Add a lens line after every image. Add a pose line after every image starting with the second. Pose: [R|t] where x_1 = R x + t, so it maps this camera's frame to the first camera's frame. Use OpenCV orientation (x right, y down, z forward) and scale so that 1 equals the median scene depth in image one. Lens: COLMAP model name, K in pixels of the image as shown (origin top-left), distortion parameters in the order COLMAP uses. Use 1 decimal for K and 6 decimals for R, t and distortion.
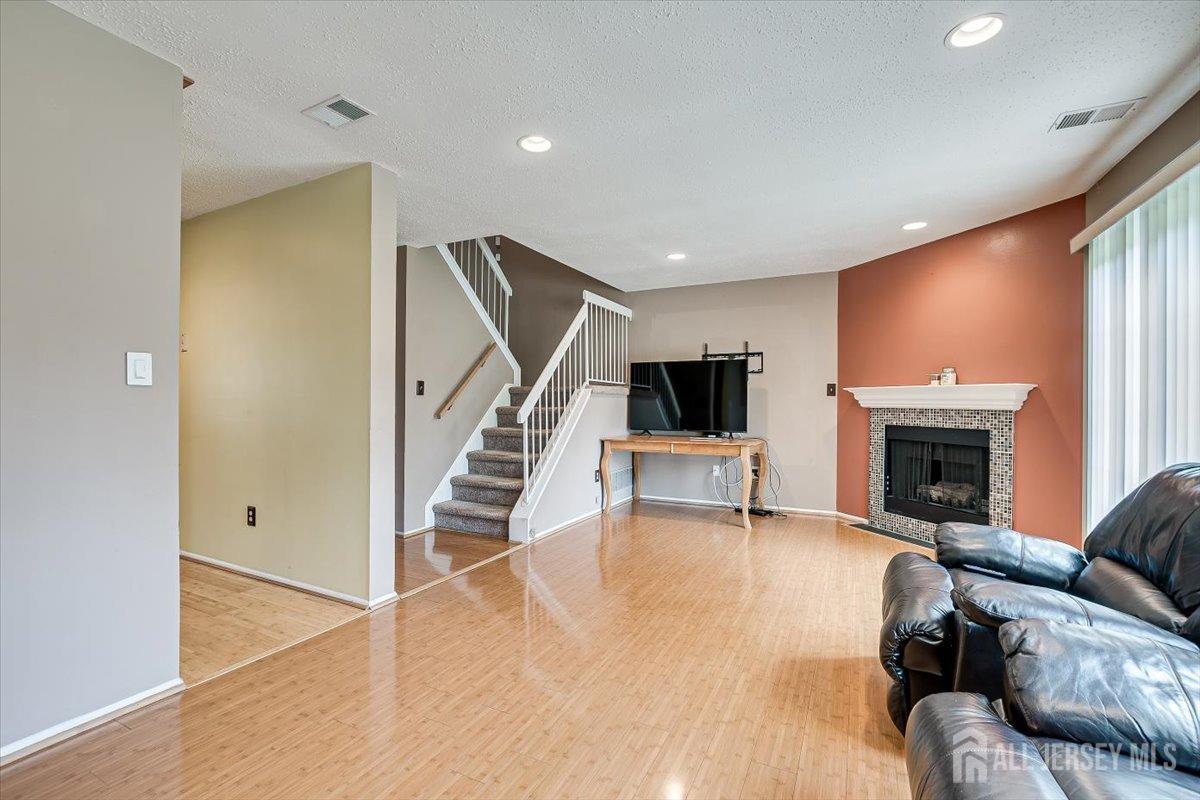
lens RADIAL K [[523.1, 0, 595.4], [0, 523.1, 402.7], [0, 0, 1]] dist [-0.024968, 0.004141]
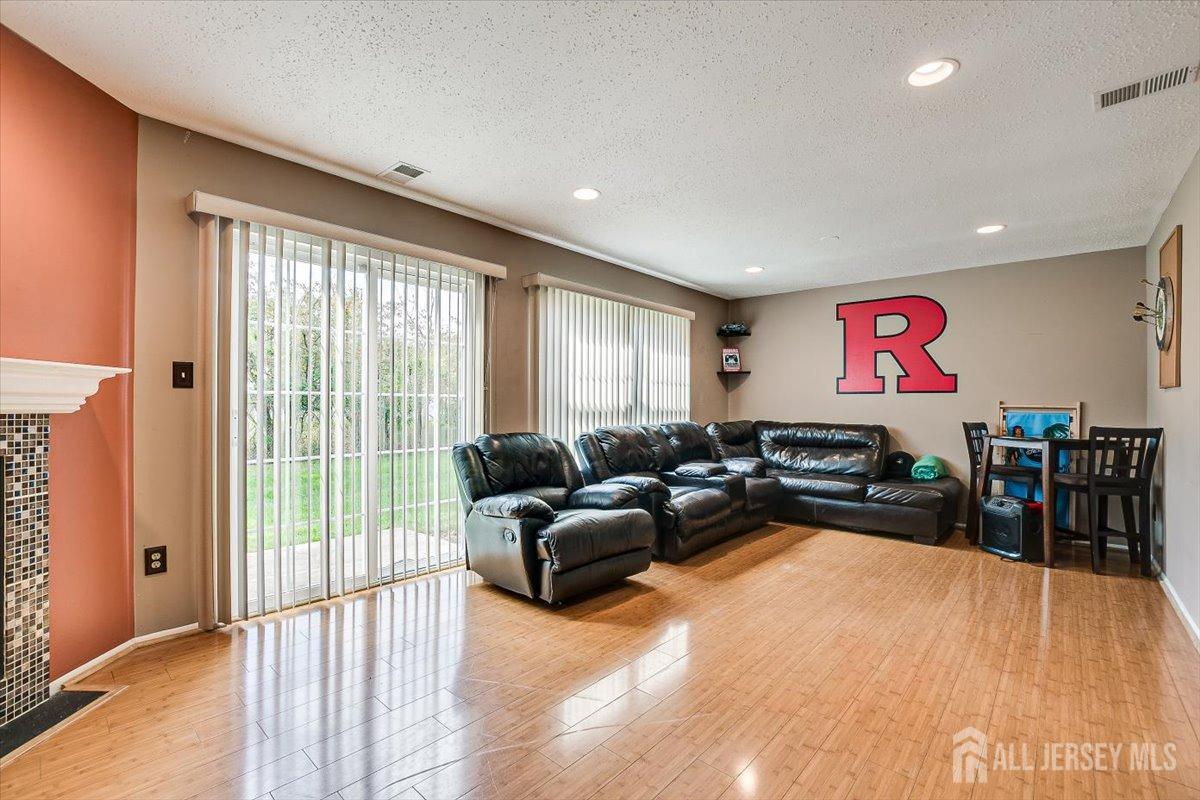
lens RADIAL K [[523.1, 0, 595.7], [0, 523.1, 403.9], [0, 0, 1]] dist [-0.024968, 0.004141]
pose [[-0.963485, -0.010712, 0.267549, 0.080010], [-0.011309, 0.999936, -0.000688, -0.001134], [-0.267524, -0.003689, -0.963544, 0.966300]]
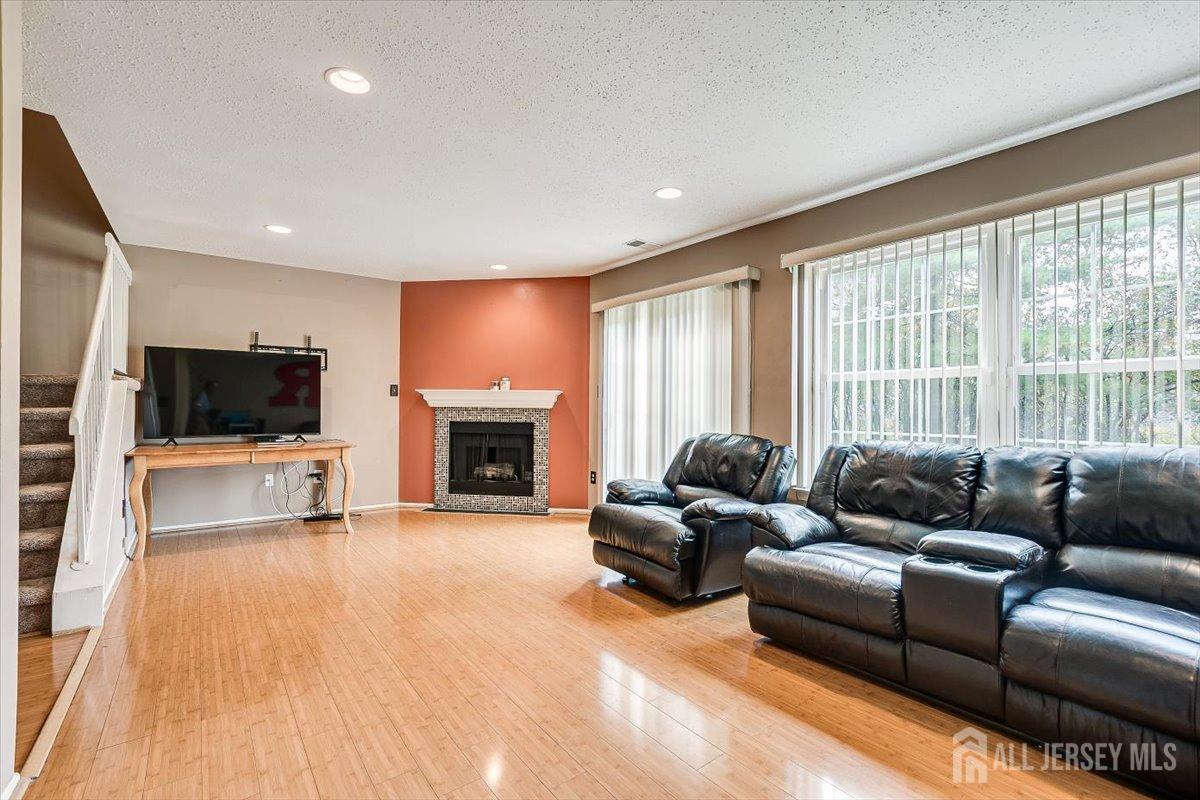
lens RADIAL K [[523.1, 0, 593.5], [0, 523.1, 403.3], [0, 0, 1]] dist [-0.024968, 0.004141]
pose [[0.436820, 0.001264, 0.899548, -0.346356], [-0.006224, 0.999979, 0.001617, -0.002534], [-0.899527, -0.006305, 0.436819, 0.160152]]
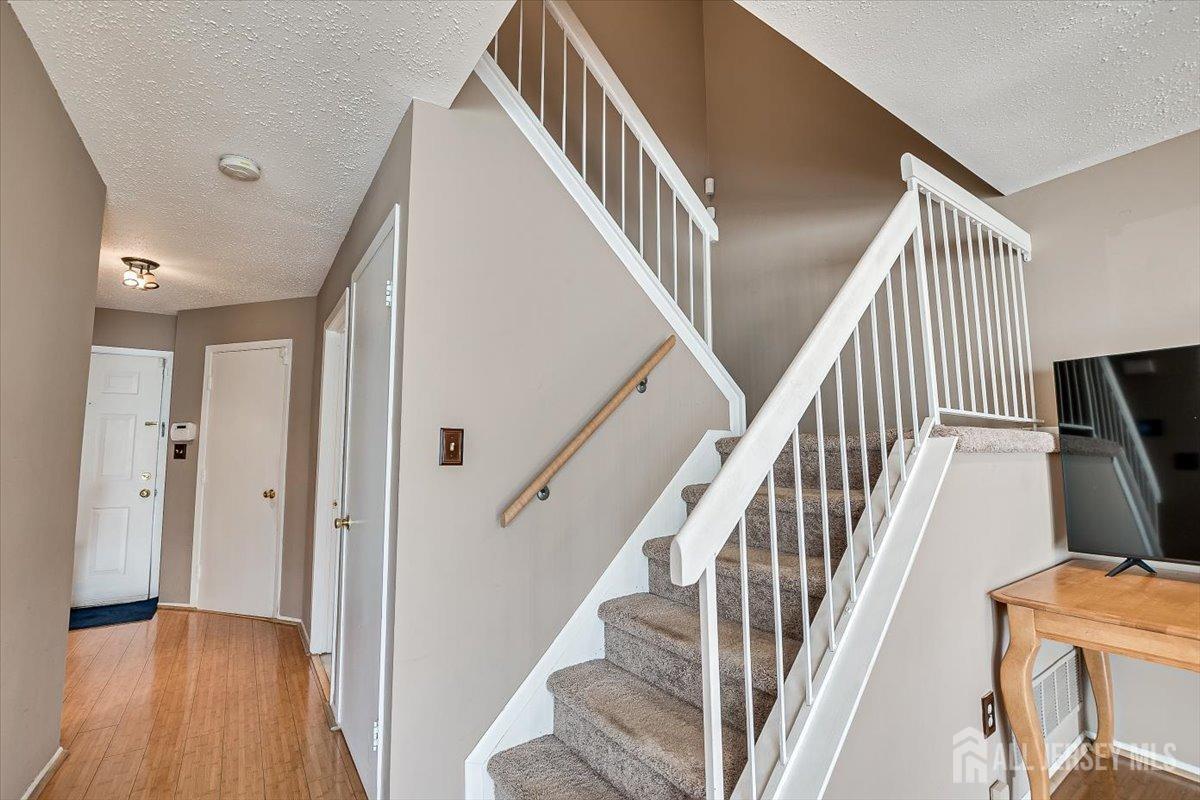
lens RADIAL K [[523.1, 0, 592.6], [0, 523.1, 401.9], [0, 0, 1]] dist [-0.024968, 0.004141]
pose [[0.873337, -0.056930, -0.483778, -0.046777], [0.008788, 0.994827, -0.101205, -0.018671], [0.487036, 0.084134, 0.869320, 0.627834]]
